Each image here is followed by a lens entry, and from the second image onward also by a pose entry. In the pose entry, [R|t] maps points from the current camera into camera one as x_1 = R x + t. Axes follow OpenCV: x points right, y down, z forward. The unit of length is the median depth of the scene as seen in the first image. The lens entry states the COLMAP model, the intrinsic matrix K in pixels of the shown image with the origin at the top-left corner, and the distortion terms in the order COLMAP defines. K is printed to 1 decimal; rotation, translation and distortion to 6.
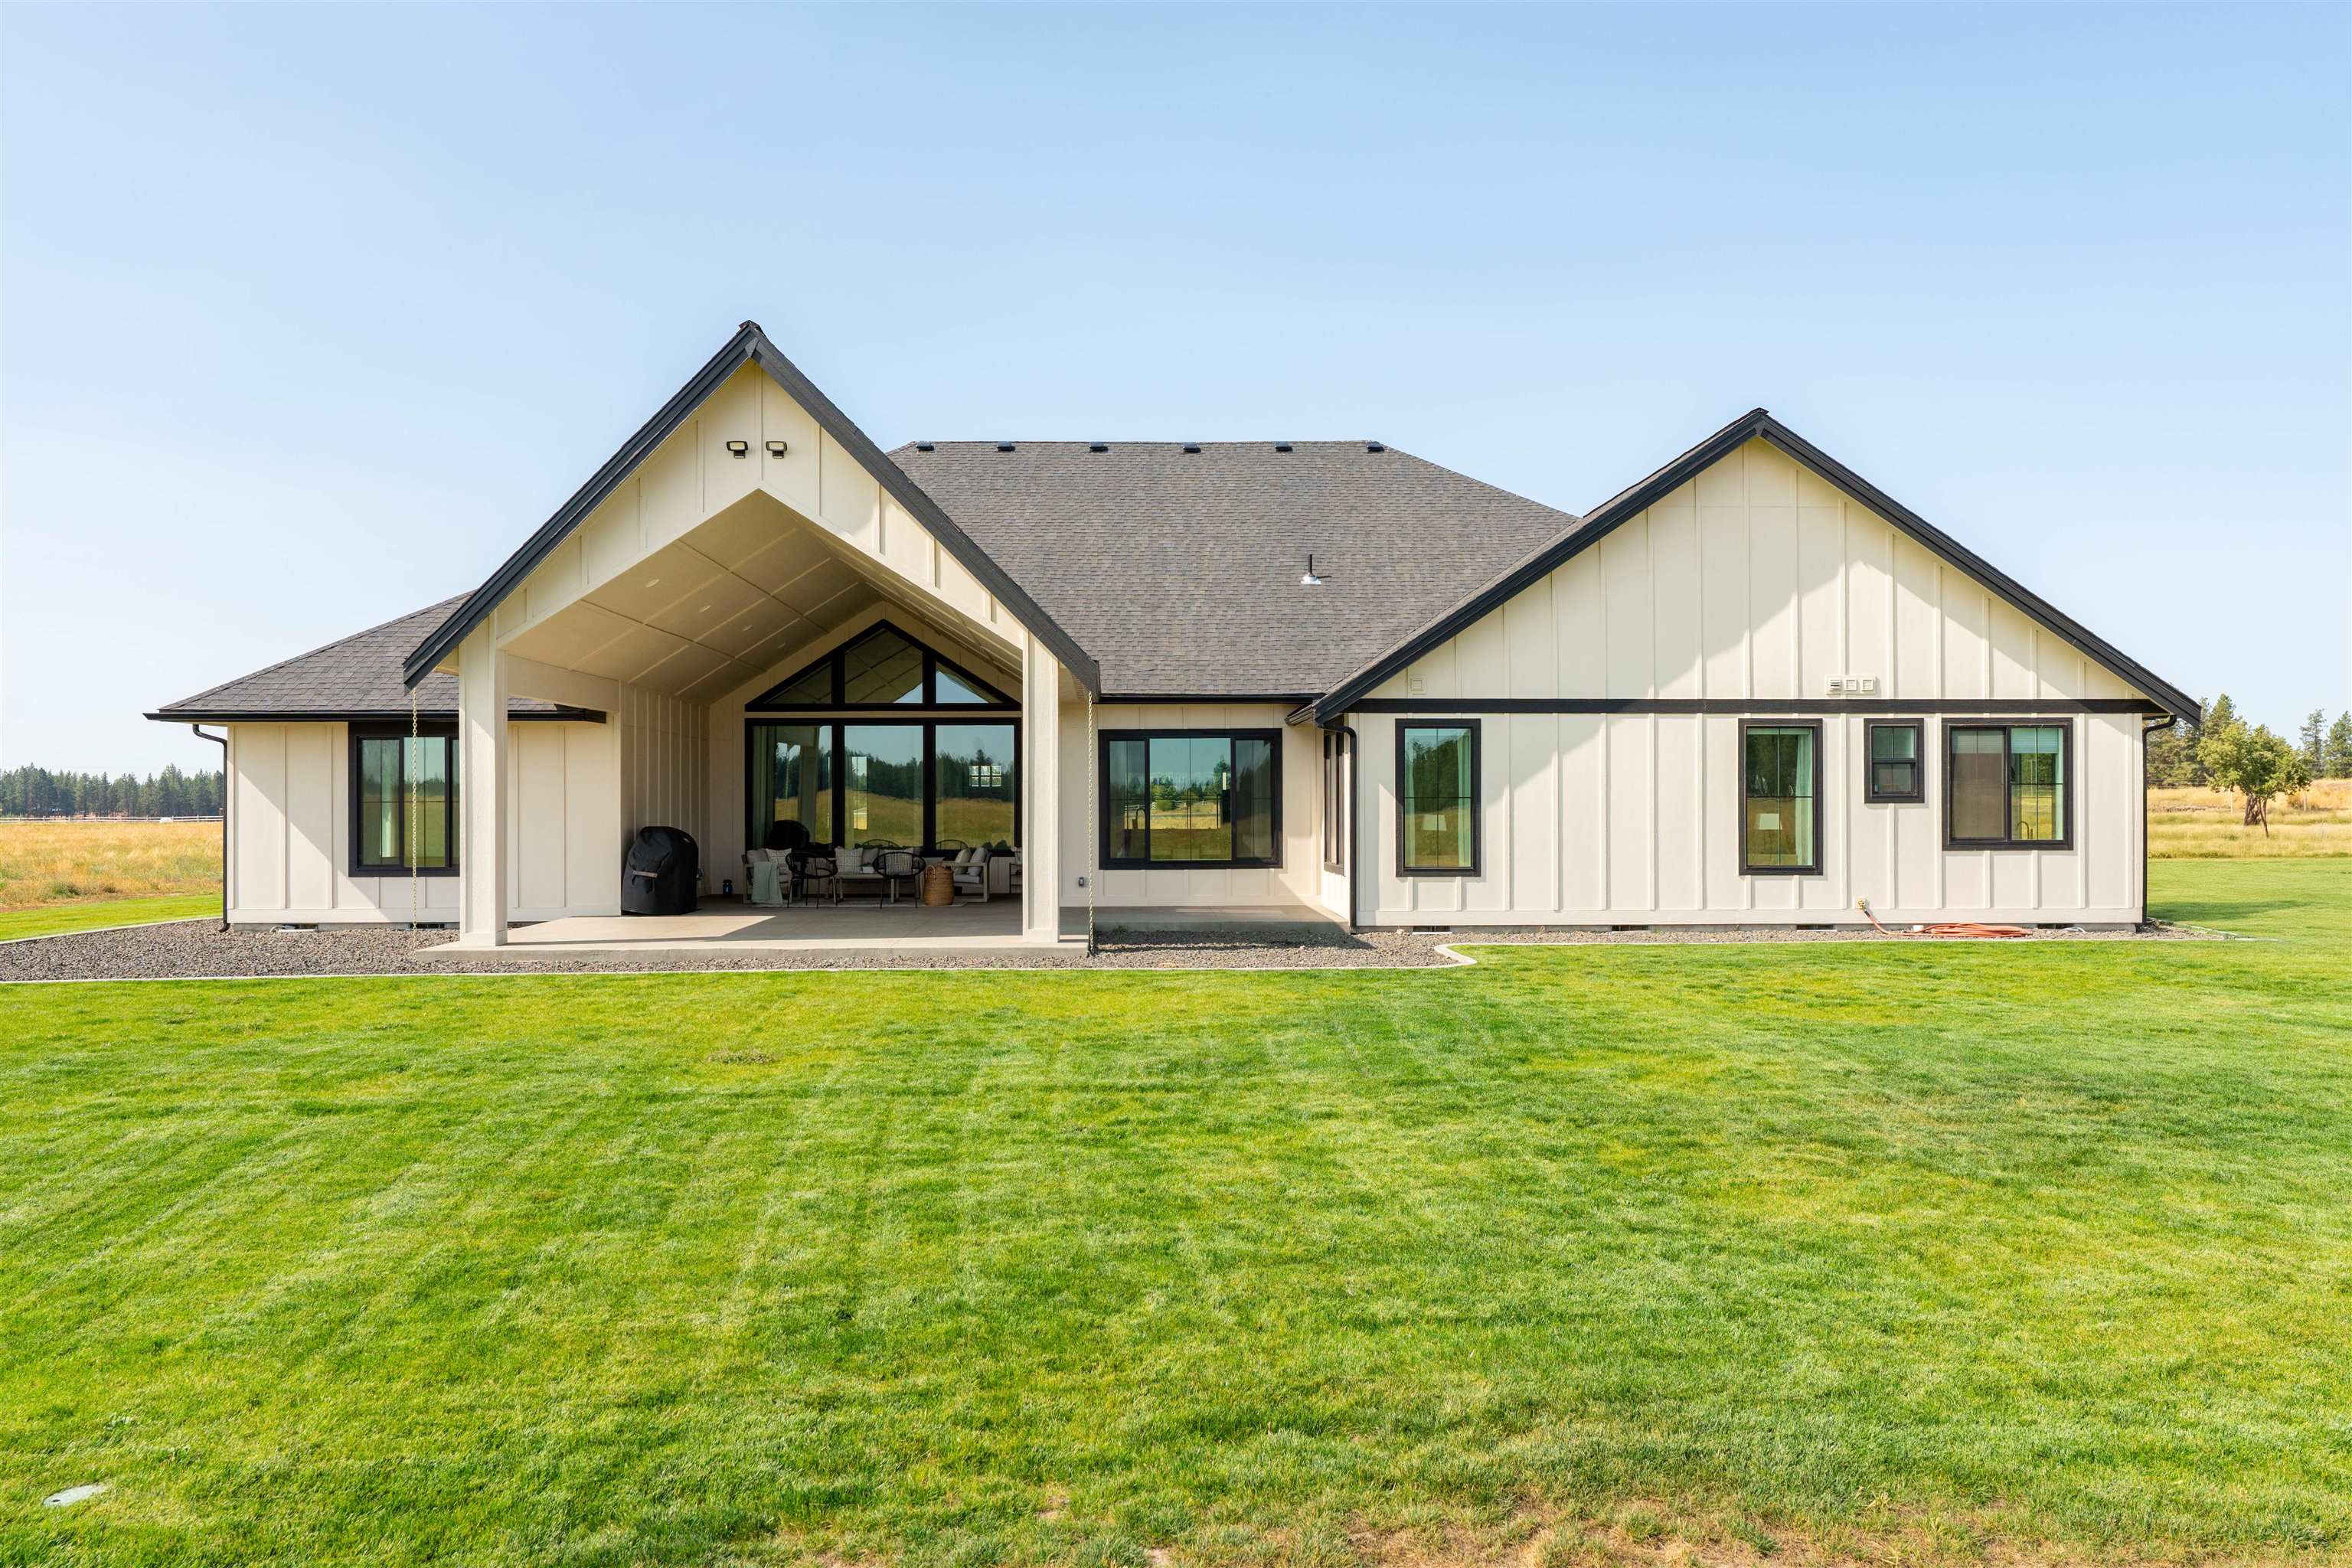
lens RADIAL K [[1716.5, 0, 1164.5], [0, 1716.5, 790.3], [0, 0, 1]] dist [0.009142, 0.000356]
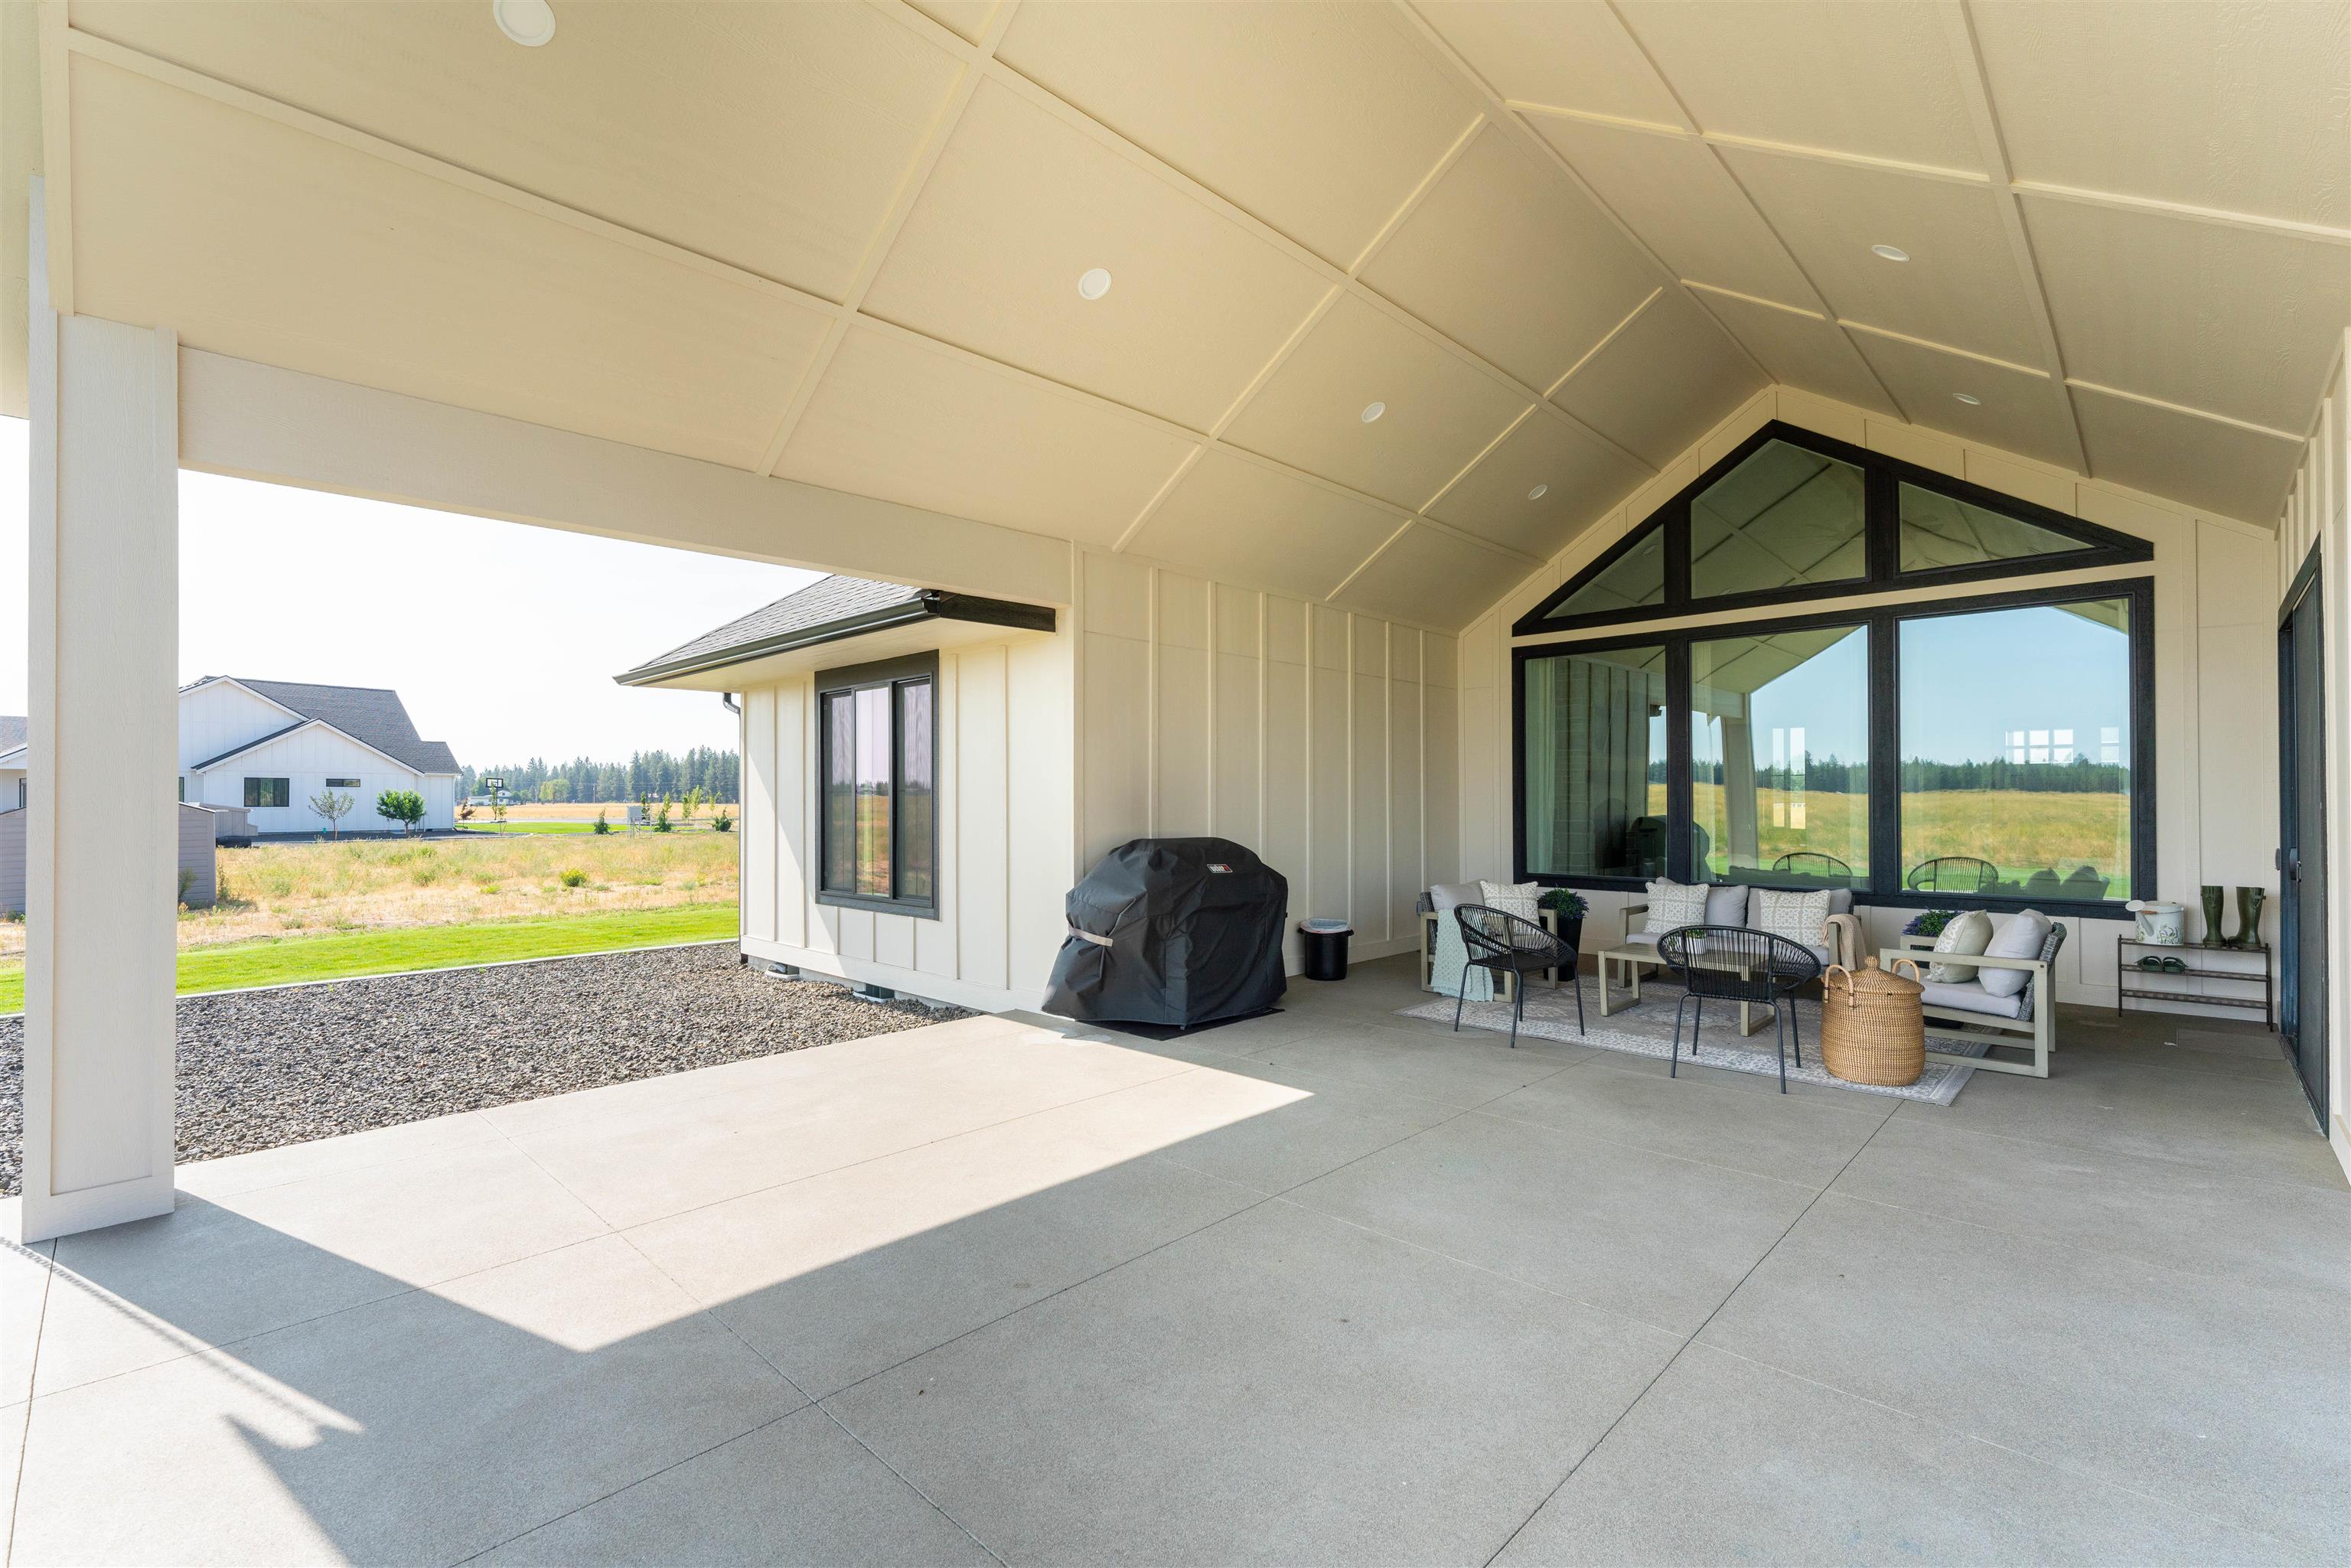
lens RADIAL K [[1025.5, 0, 1188.6], [0, 1025.5, 791.3], [0, 0, 1]] dist [-0.009898, -0.000217]
pose [[0.696419, -0.005085, -0.717617, -0.087801], [0.006101, 0.999981, -0.001166, 0.008244], [0.717609, -0.003566, 0.696437, 0.841525]]
